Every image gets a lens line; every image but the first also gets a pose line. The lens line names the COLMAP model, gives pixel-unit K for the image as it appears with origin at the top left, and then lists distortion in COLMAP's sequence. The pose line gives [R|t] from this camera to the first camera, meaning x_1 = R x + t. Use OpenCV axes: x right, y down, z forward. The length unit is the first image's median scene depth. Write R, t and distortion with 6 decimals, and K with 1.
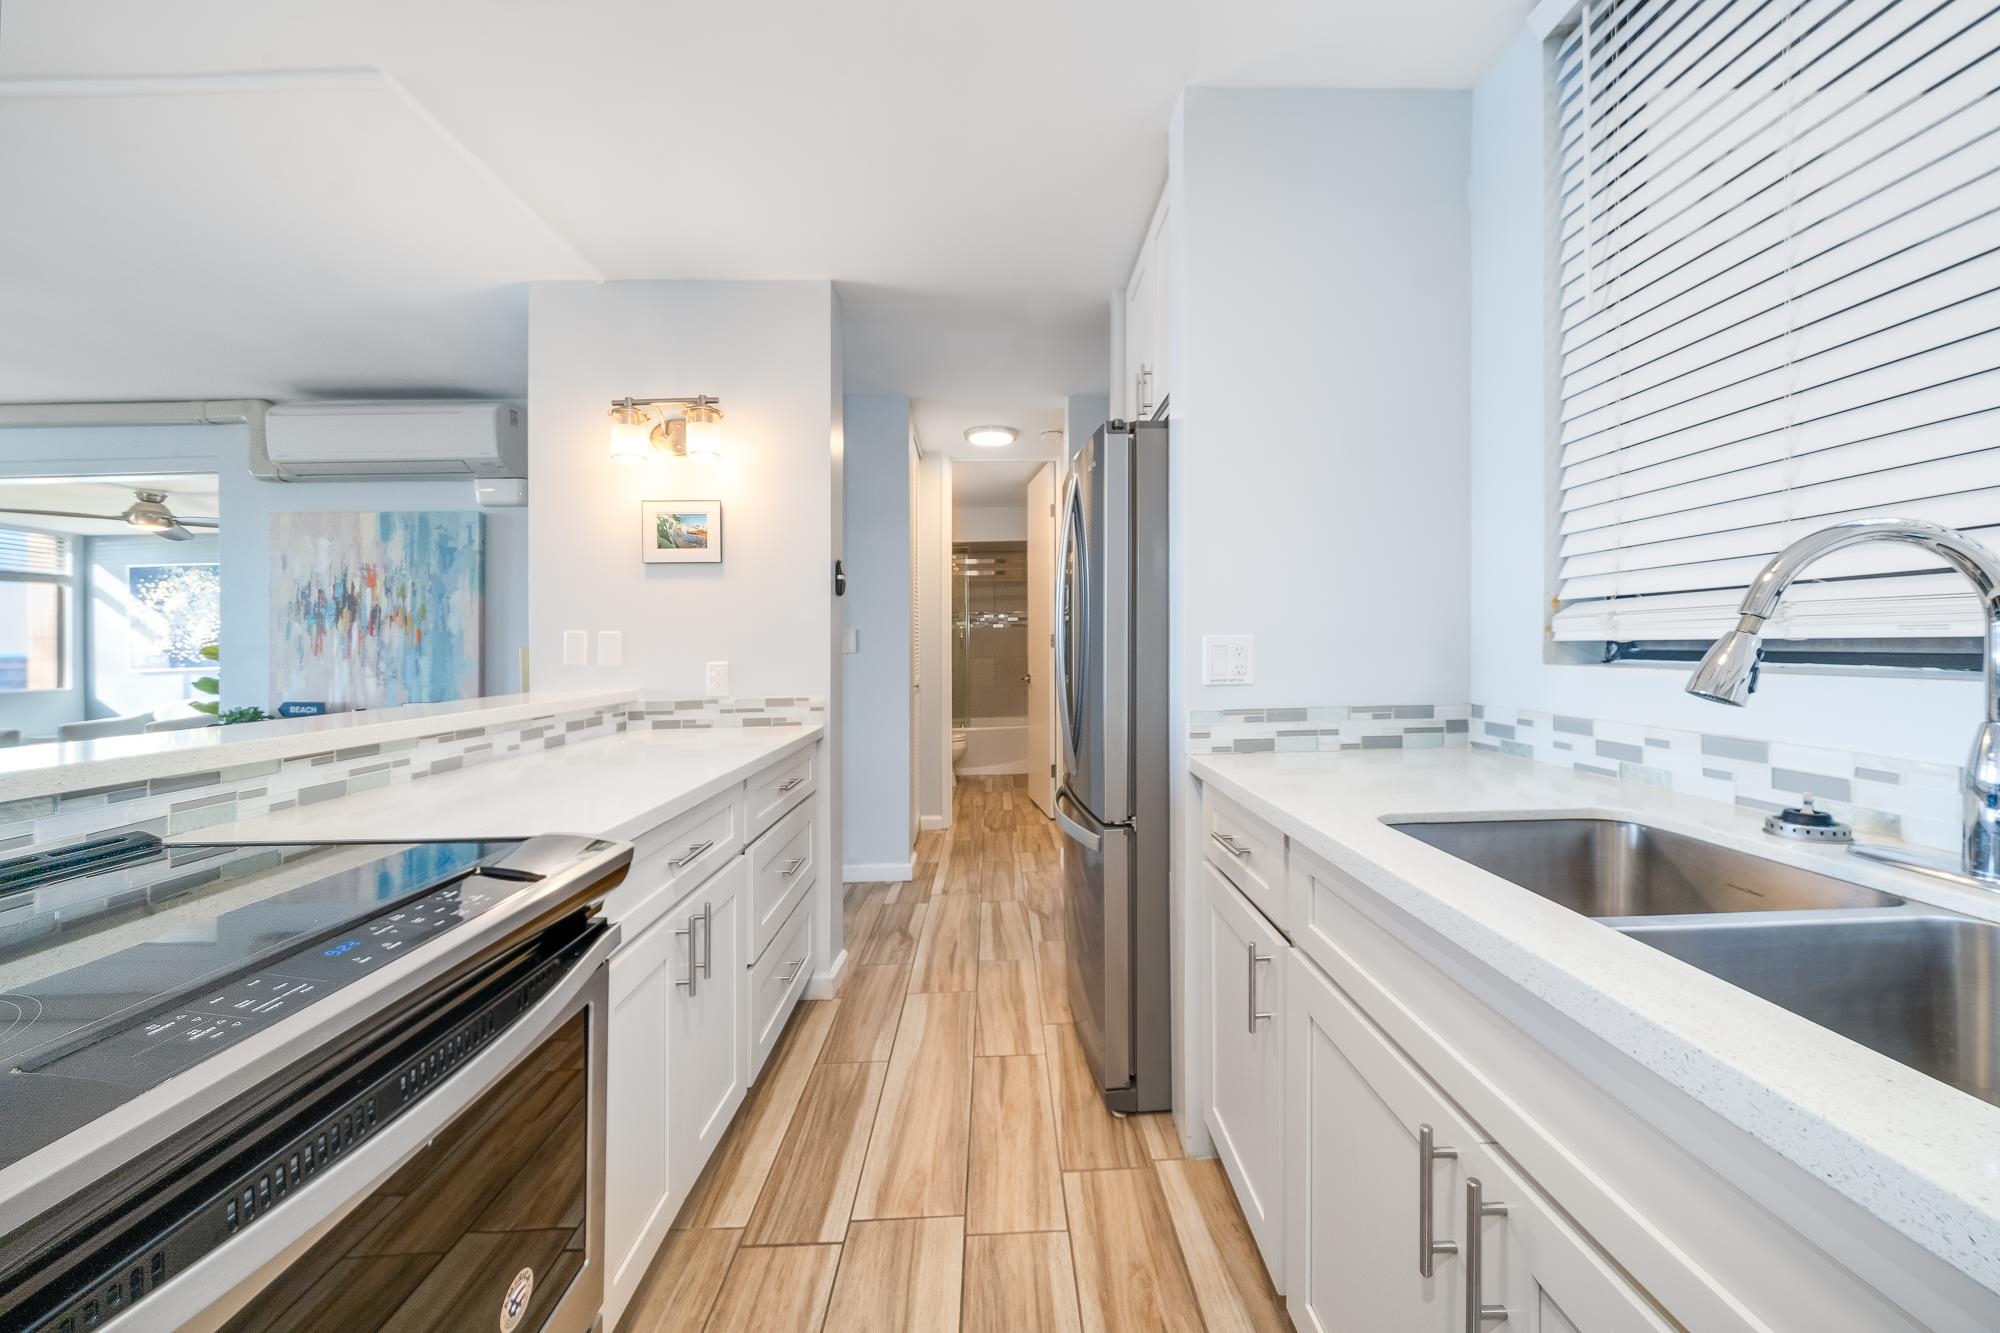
lens RADIAL K [[751.1, 0, 949.6], [0, 751.1, 632.1], [0, 0, 1]] dist [-0.003021, -0.000218]
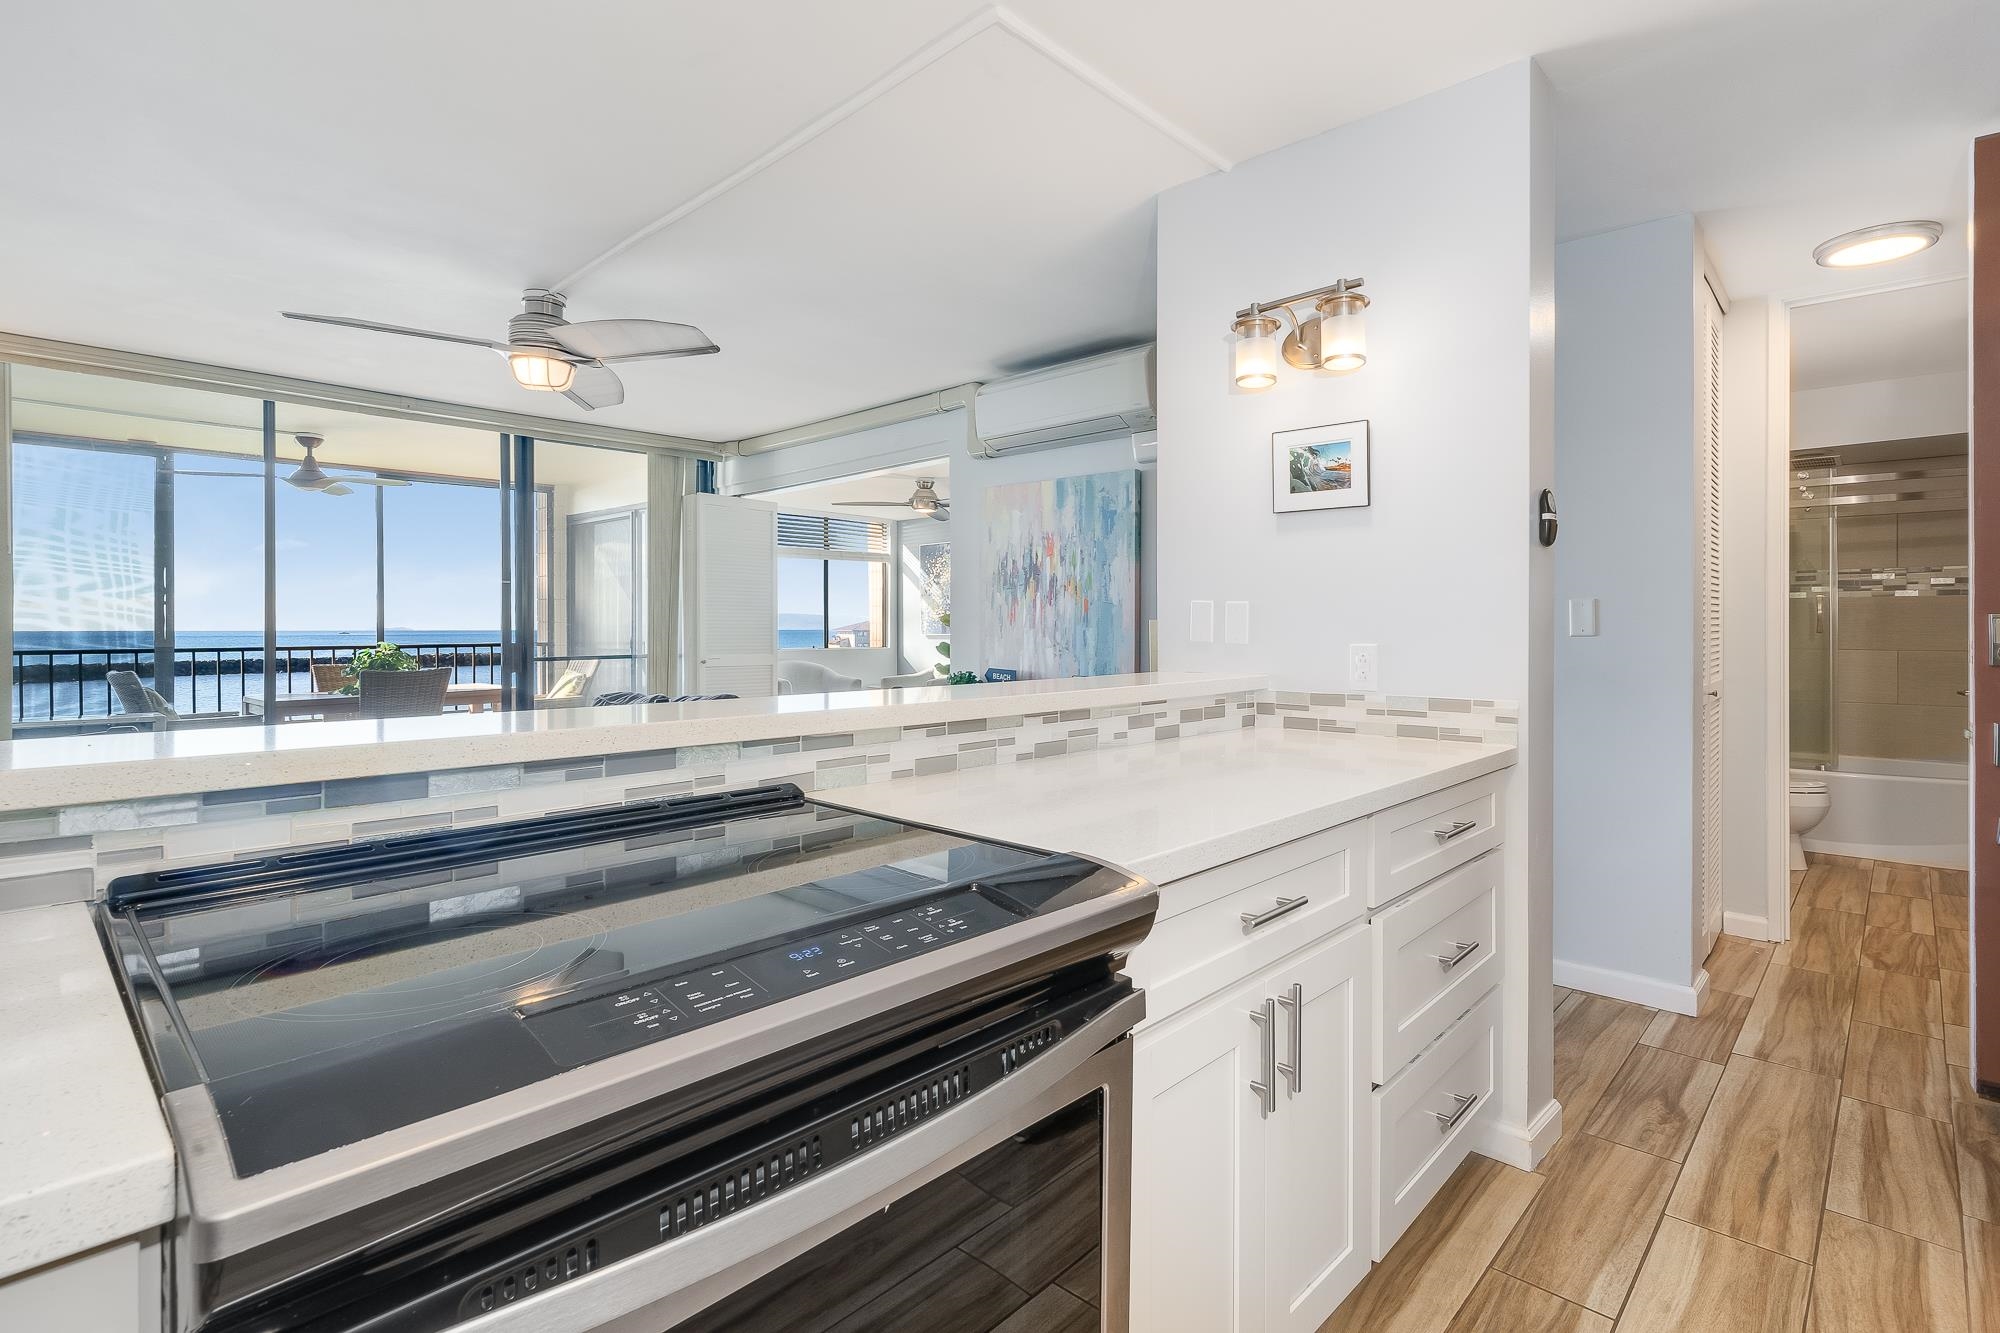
lens RADIAL K [[897.8, 0, 1115.1], [0, 897.8, 603.9], [0, 0, 1]] dist [-0.000540, -0.000165]
pose [[0.763623, 0.003709, -0.645651, 0.065448], [-0.003859, 0.999992, 0.001180, 0.001555], [0.645650, 0.001591, 0.763632, 0.174633]]
